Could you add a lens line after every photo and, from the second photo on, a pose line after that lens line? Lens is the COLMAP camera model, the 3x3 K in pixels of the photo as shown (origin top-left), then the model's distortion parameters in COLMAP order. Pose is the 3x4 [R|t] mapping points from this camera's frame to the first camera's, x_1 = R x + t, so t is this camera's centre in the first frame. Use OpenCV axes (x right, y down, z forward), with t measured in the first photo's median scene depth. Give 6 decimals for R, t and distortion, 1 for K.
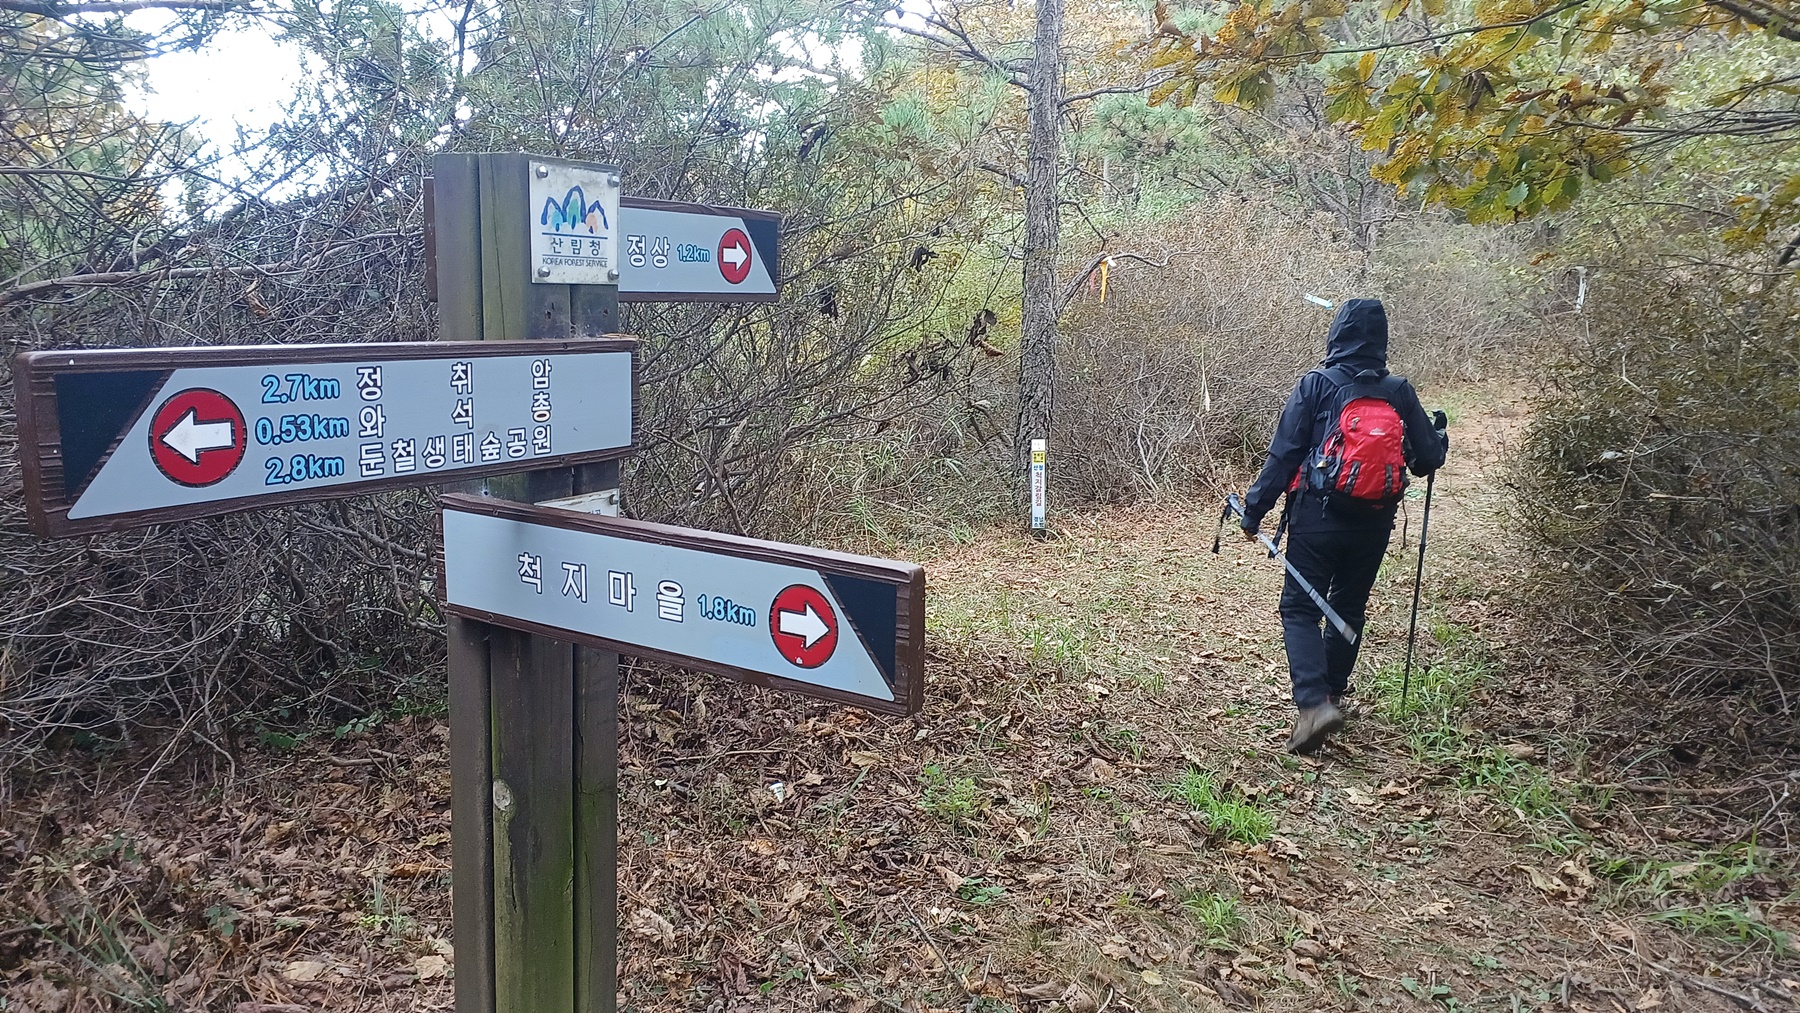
lens RADIAL K [[1264.5, 0, 900.8], [0, 1264.5, 534.9], [0, 0, 1]] dist [0.093441, -0.004098]
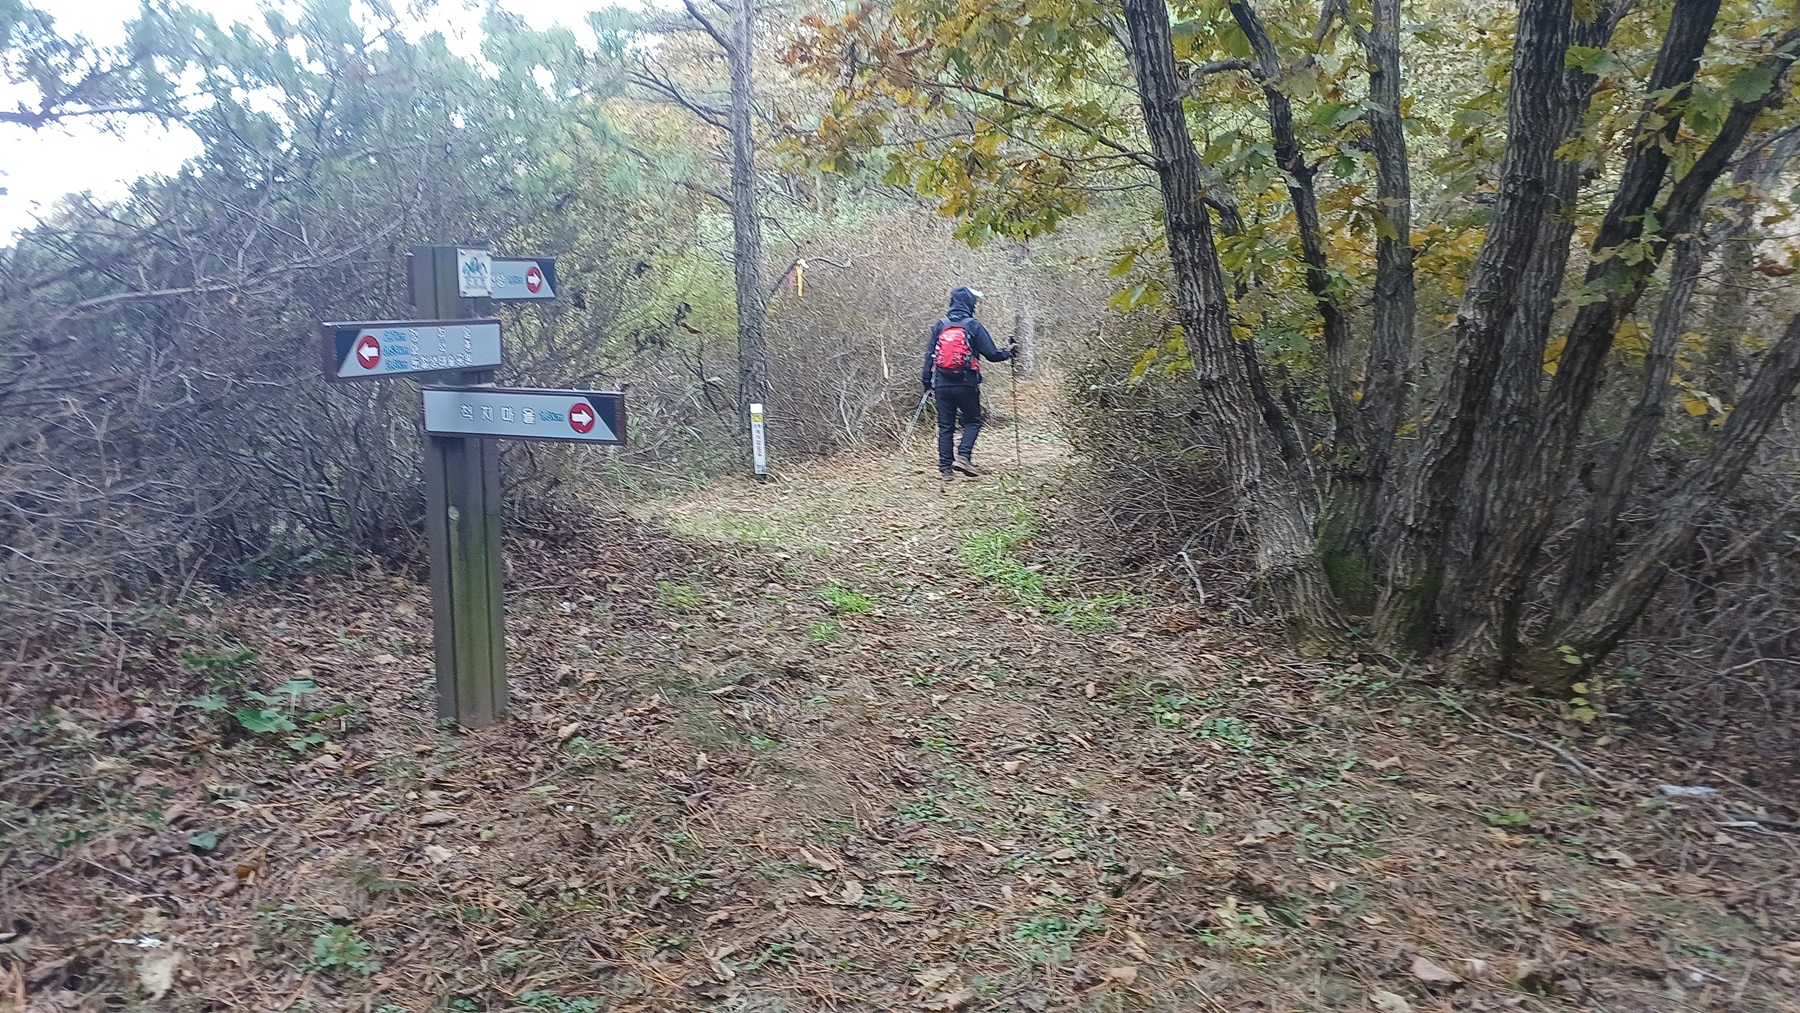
lens RADIAL K [[1264.5, 0, 900.8], [0, 1264.5, 534.9], [0, 0, 1]] dist [0.093441, -0.004098]
pose [[0.981728, -0.057902, 0.181266, 0.030773], [0.056677, 0.998321, 0.011936, 0.113537], [-0.181653, -0.001444, 0.983362, -0.641359]]
